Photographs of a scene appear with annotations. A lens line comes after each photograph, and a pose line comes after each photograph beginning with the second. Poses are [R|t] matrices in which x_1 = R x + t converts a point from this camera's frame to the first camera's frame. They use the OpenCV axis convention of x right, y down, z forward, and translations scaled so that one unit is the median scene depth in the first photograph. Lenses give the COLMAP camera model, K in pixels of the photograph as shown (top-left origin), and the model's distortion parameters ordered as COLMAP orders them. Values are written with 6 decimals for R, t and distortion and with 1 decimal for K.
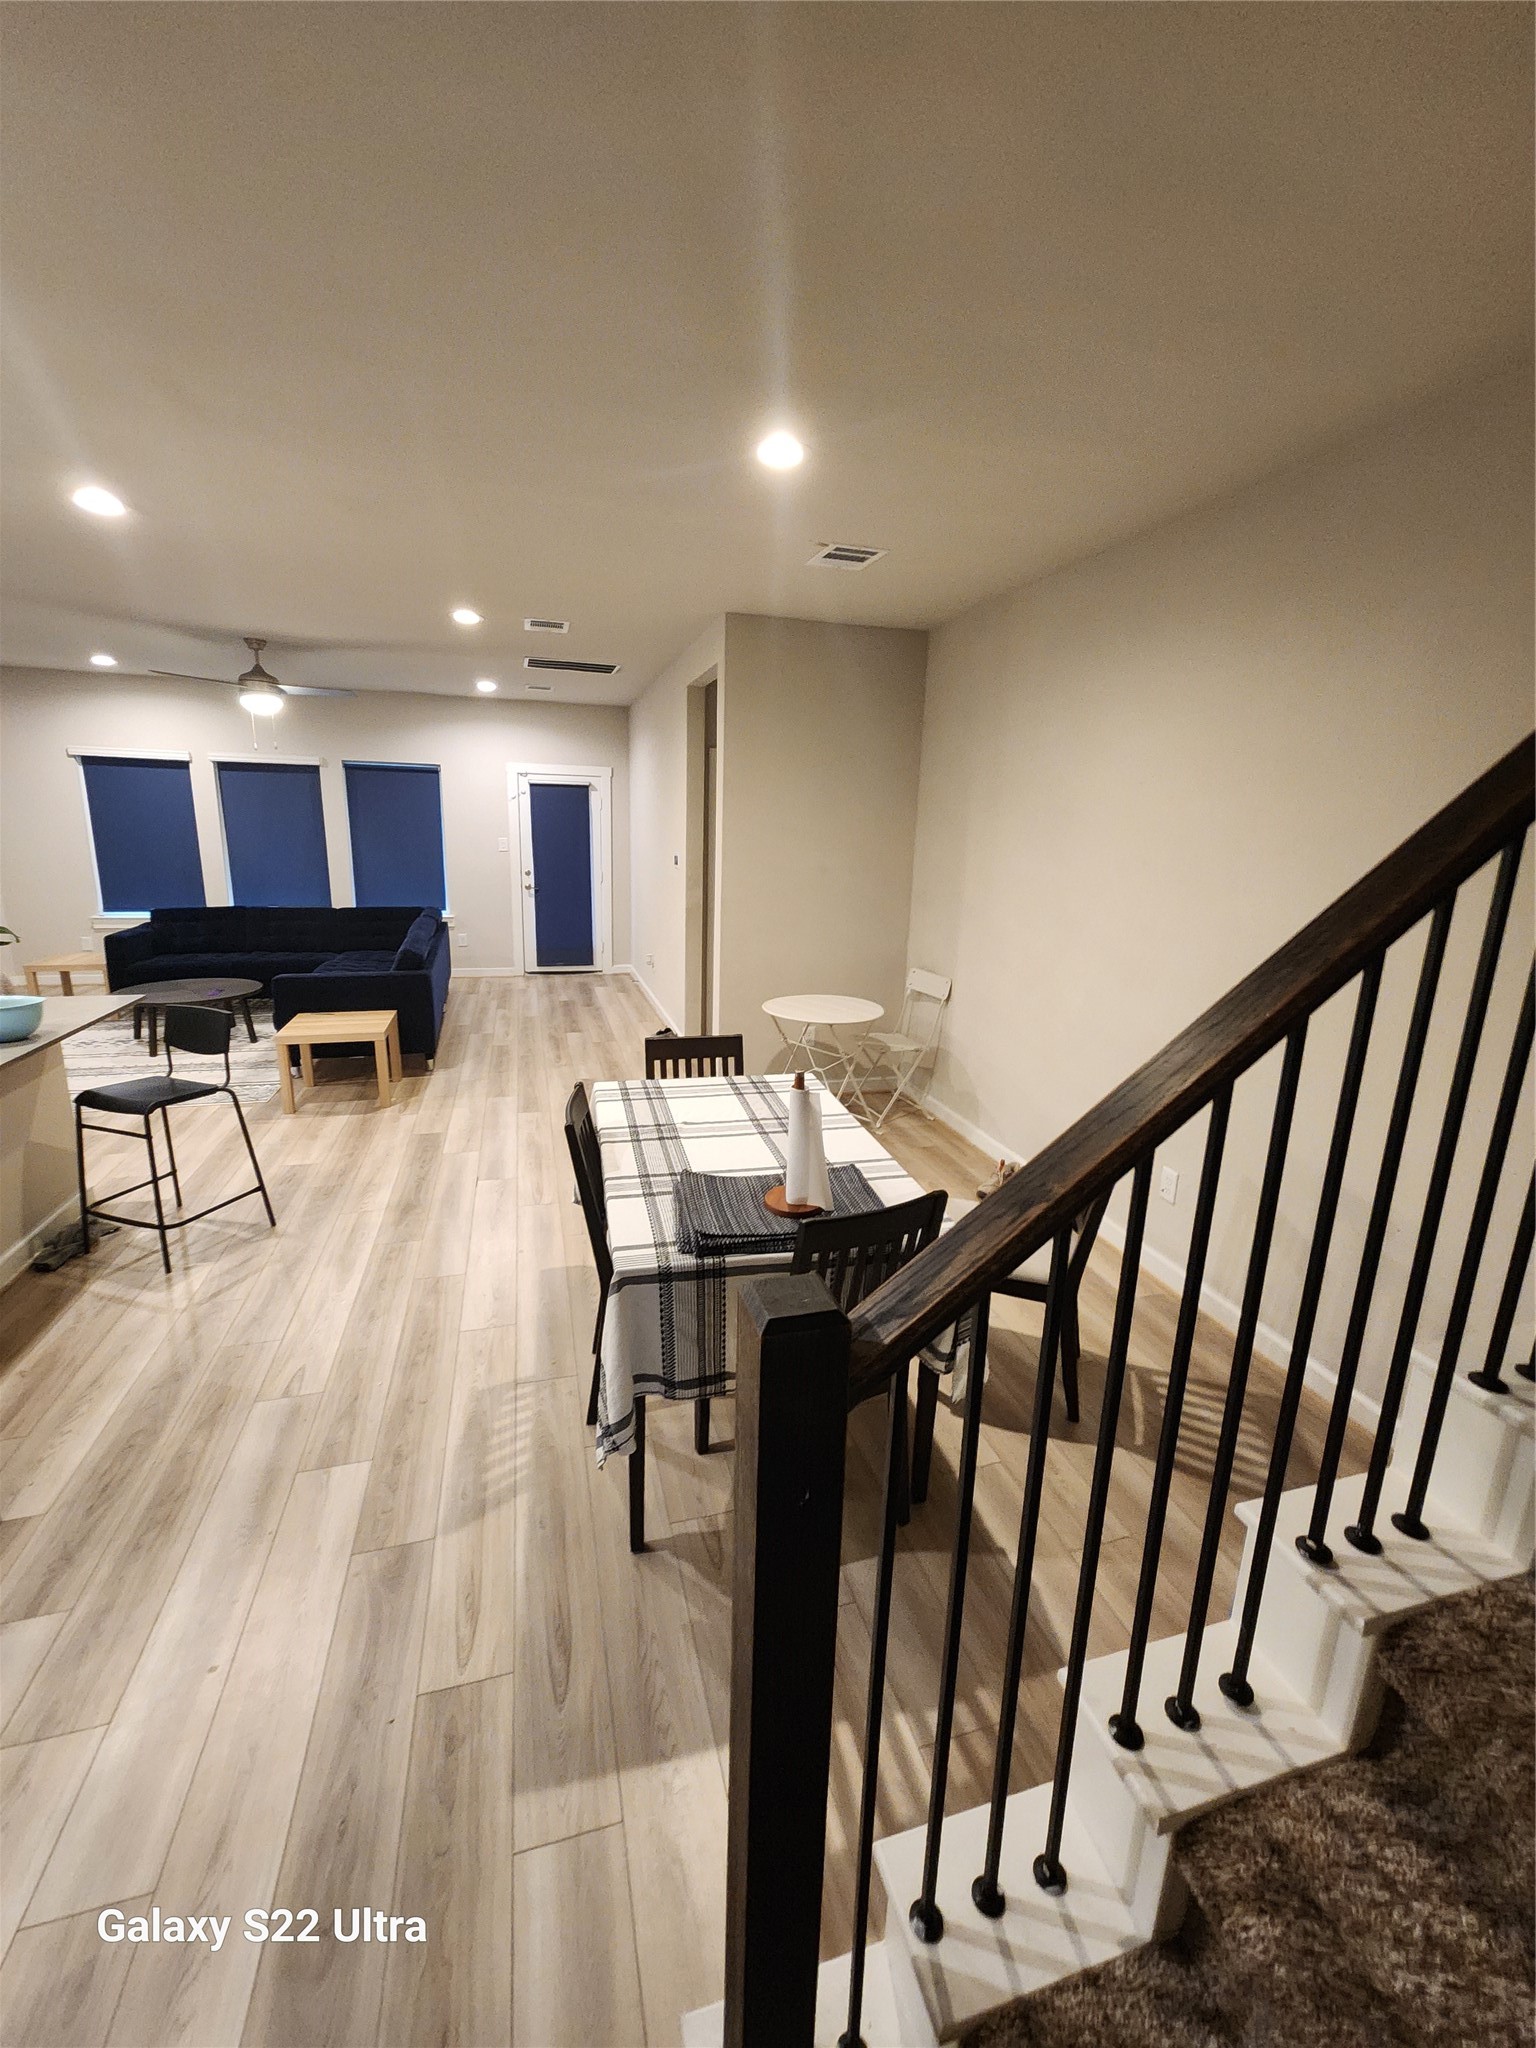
lens RADIAL K [[840.4, 0, 773.2], [0, 840.4, 1024.7], [0, 0, 1]] dist [0.002357, 0.000516]
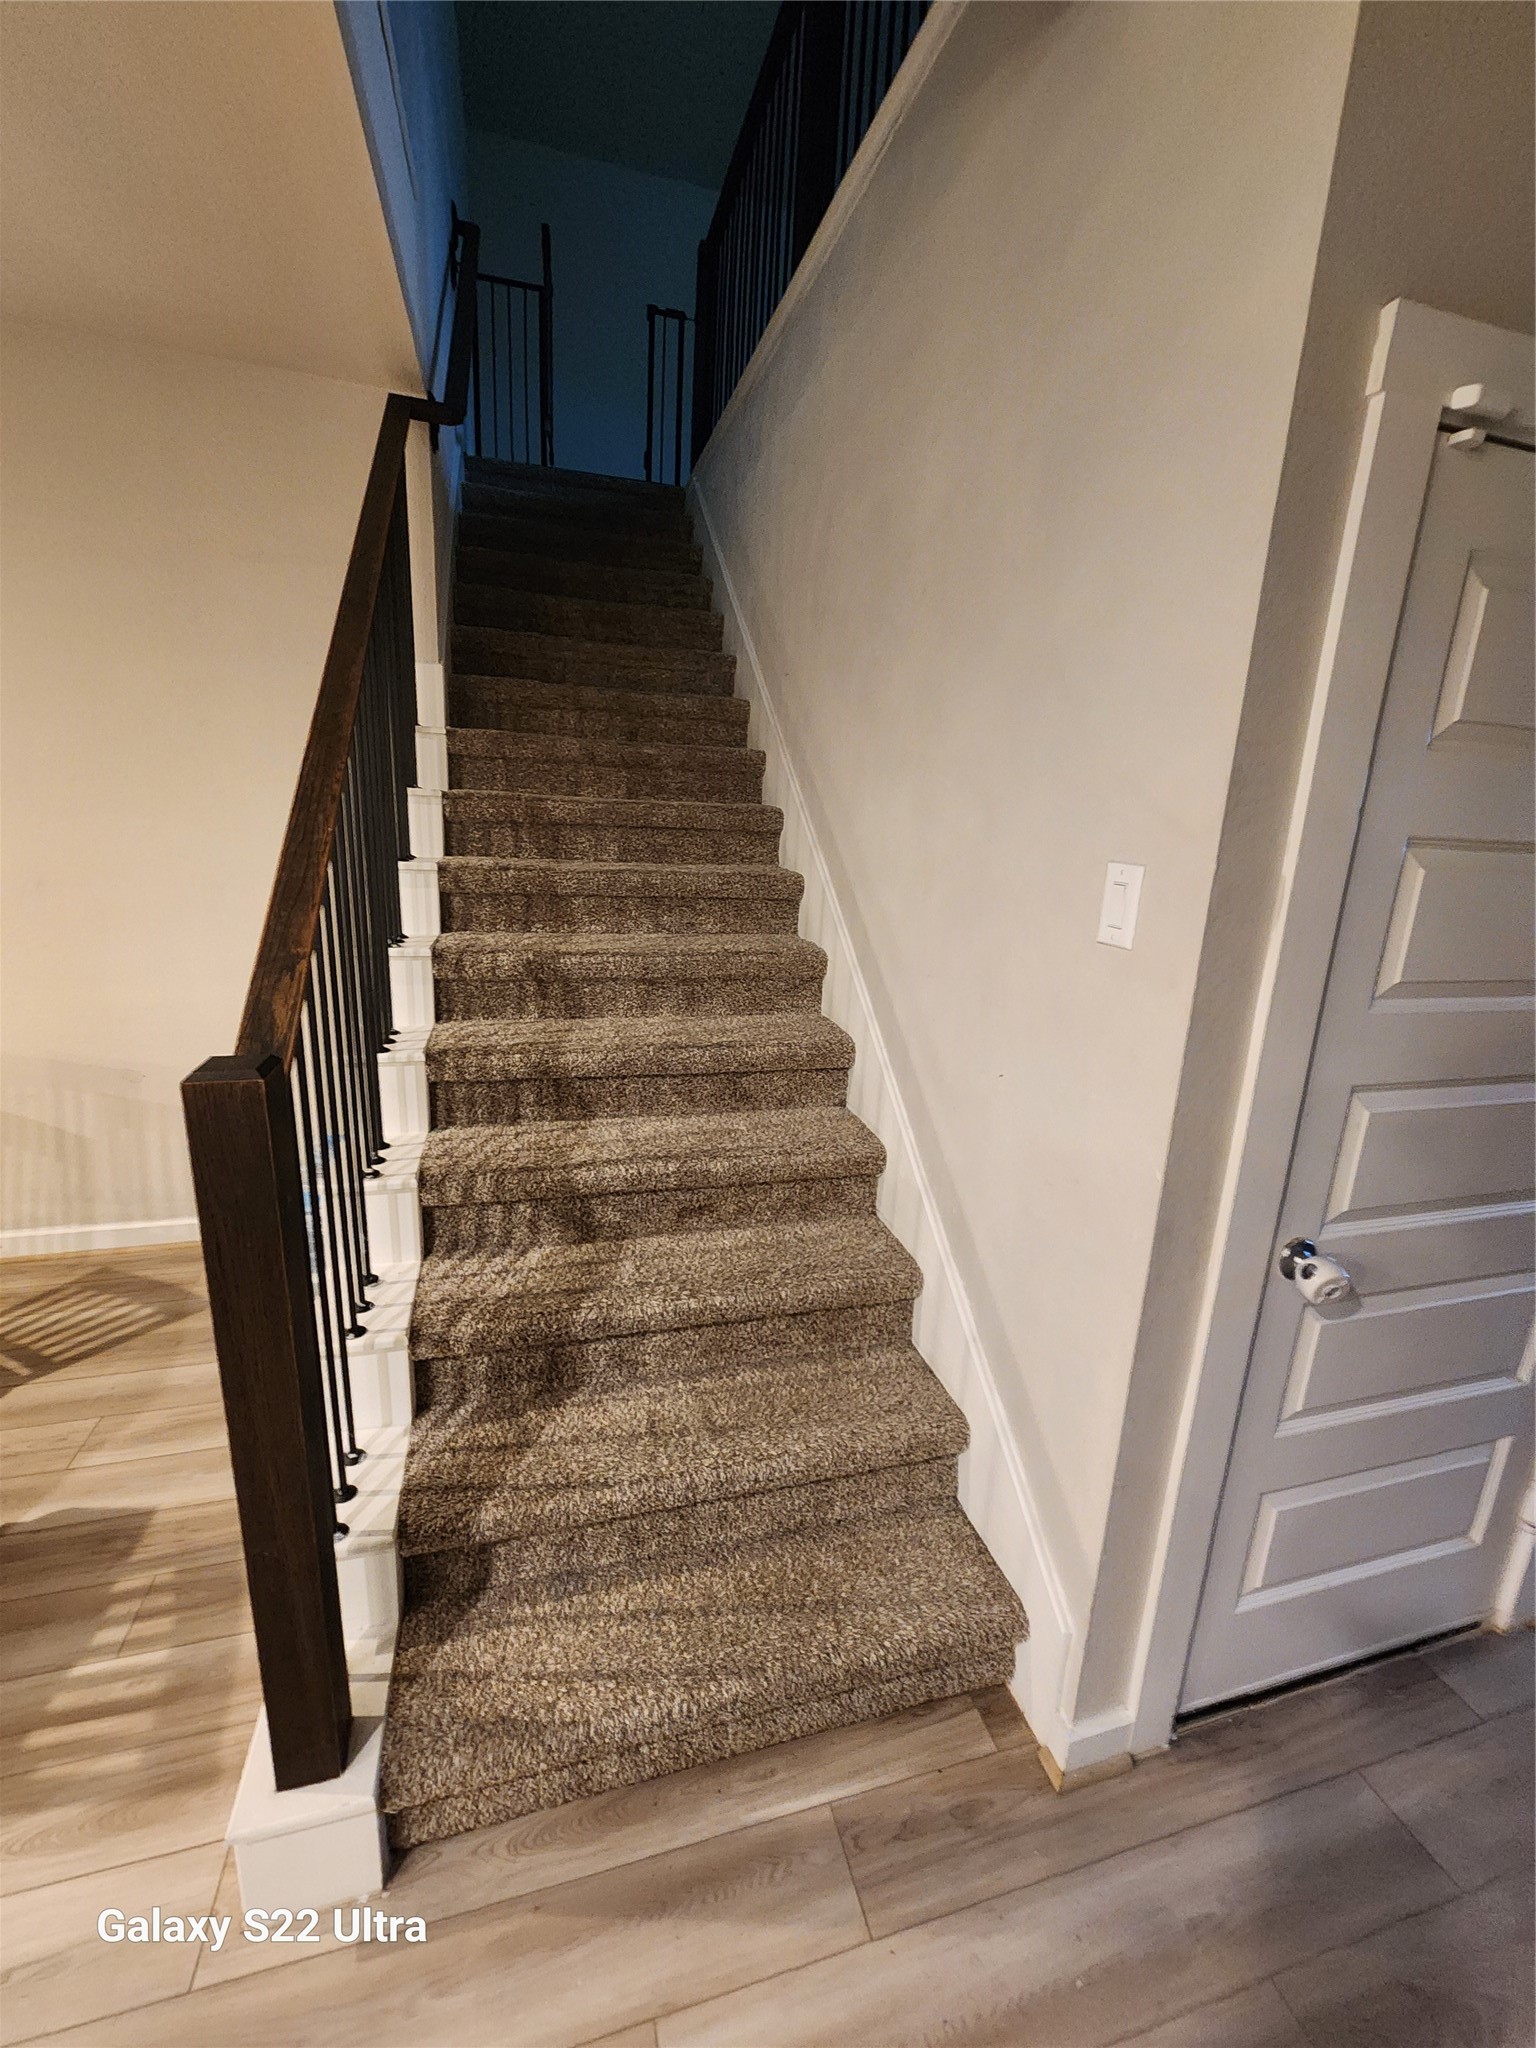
lens RADIAL K [[840.4, 0, 773.2], [0, 840.4, 1024.7], [0, 0, 1]] dist [0.002357, 0.000516]
pose [[0.004742, -0.270930, 0.962587, -0.305877], [0.189332, 0.945431, 0.265169, 0.021980], [-0.981902, 0.180991, 0.055779, 0.029222]]
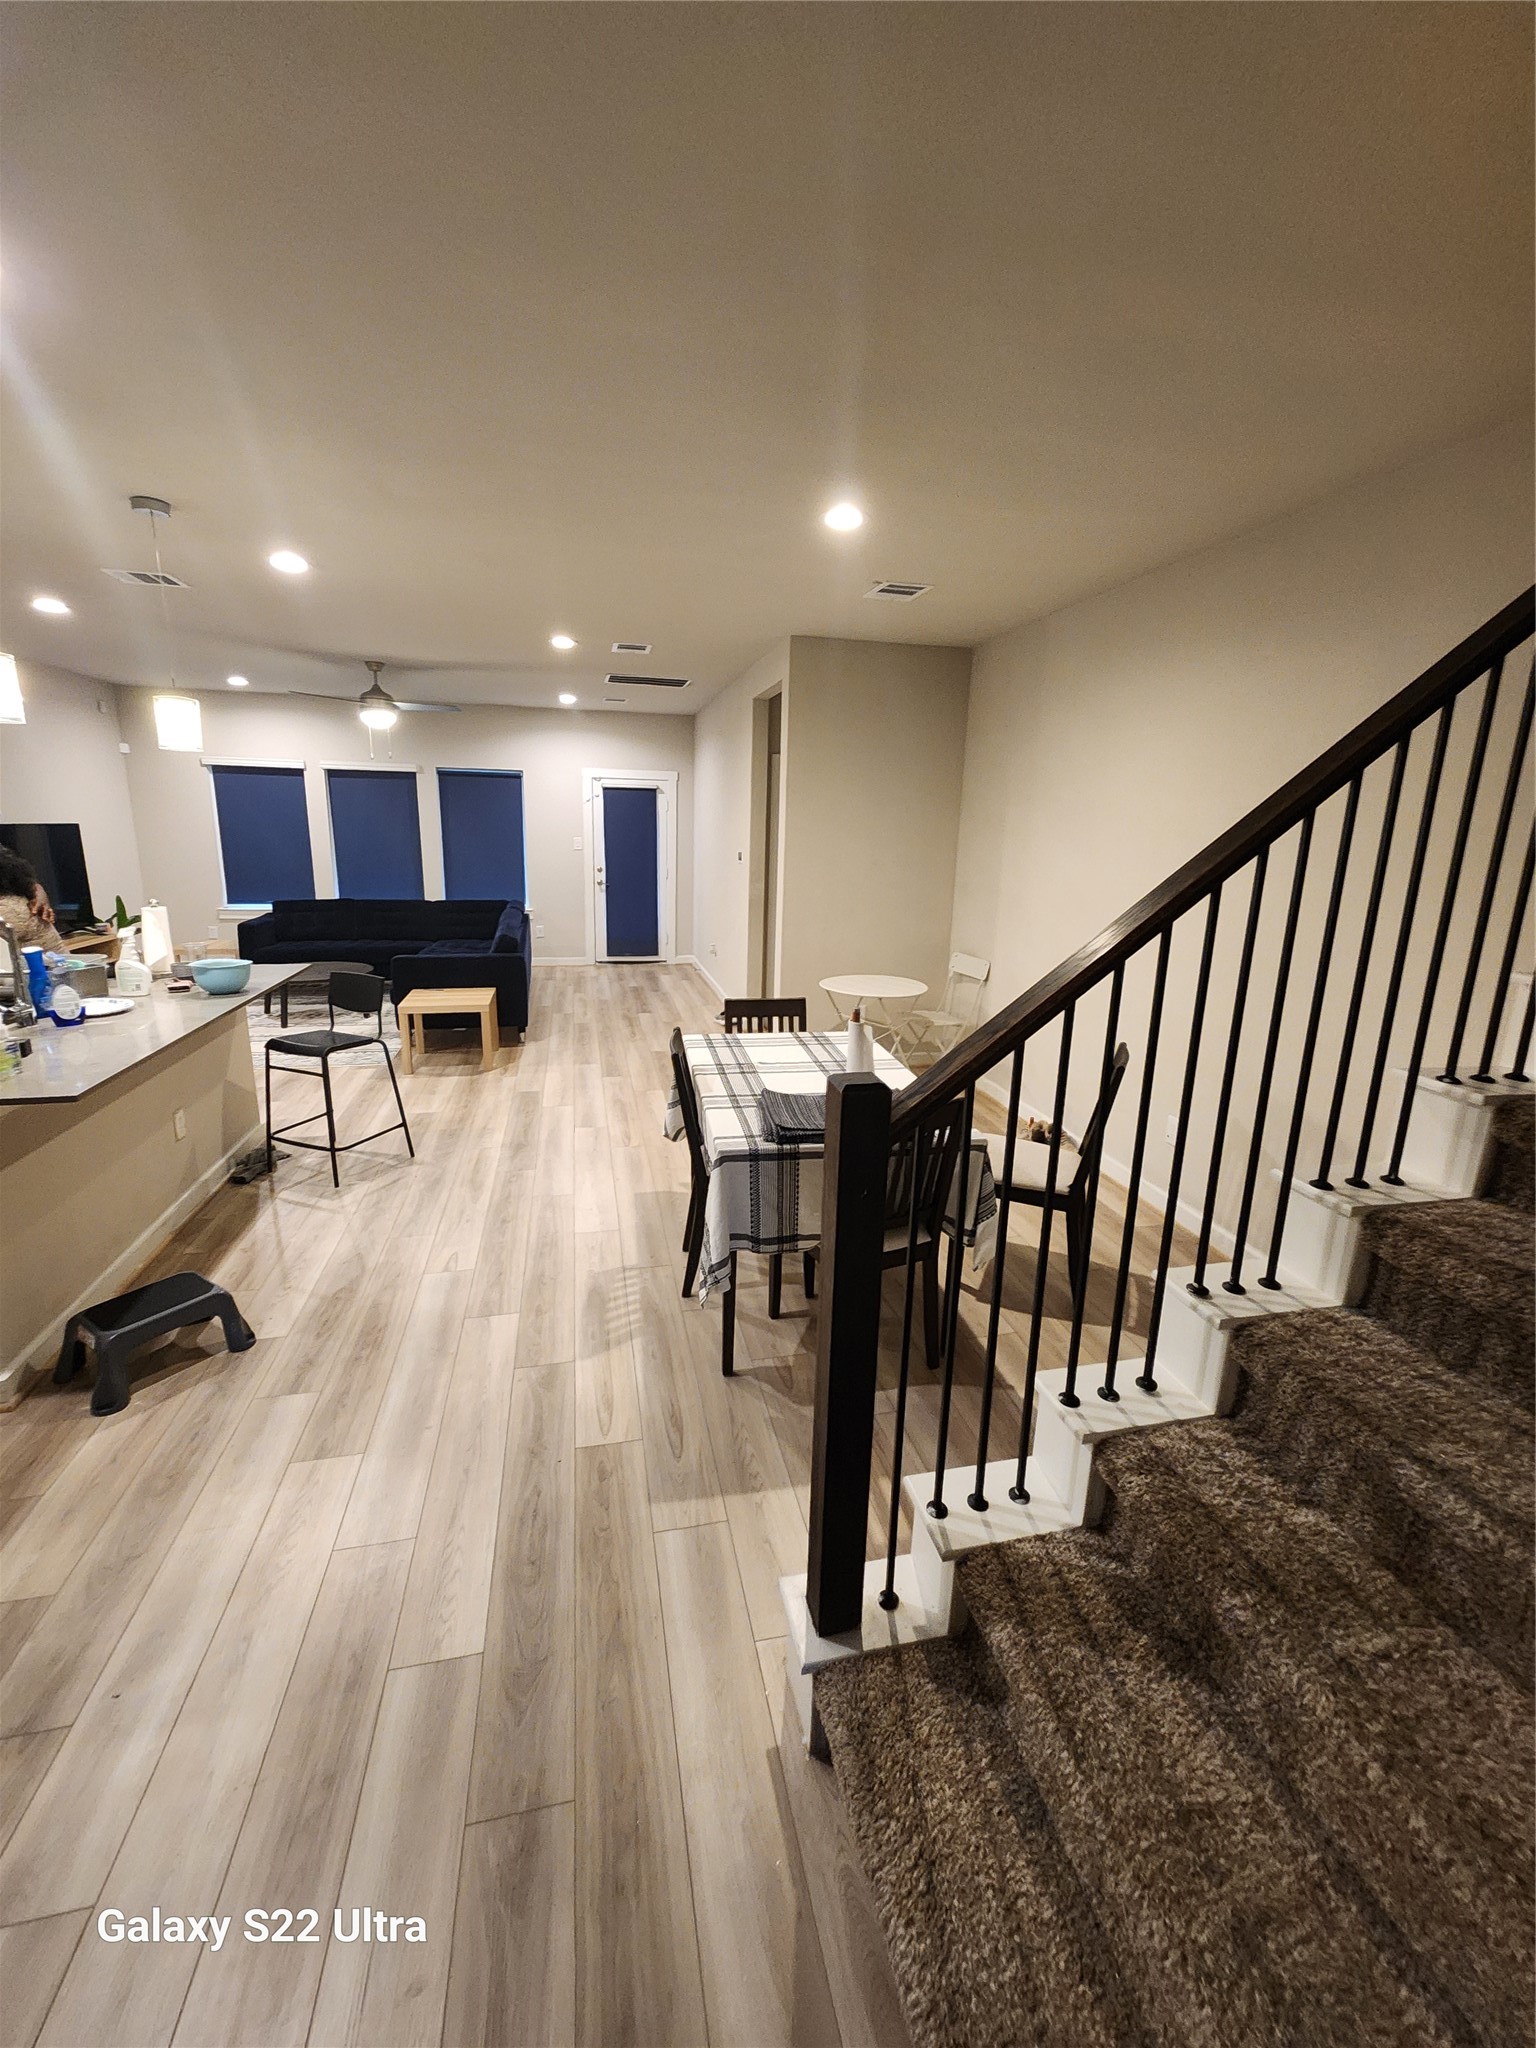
lens RADIAL K [[840.4, 0, 773.2], [0, 840.4, 1024.7], [0, 0, 1]] dist [0.002357, 0.000516]
pose [[0.998307, 0.010343, -0.057242, -0.014760], [-0.010475, 0.999943, -0.002019, 0.055964], [0.057218, 0.002616, 0.998358, -0.201029]]
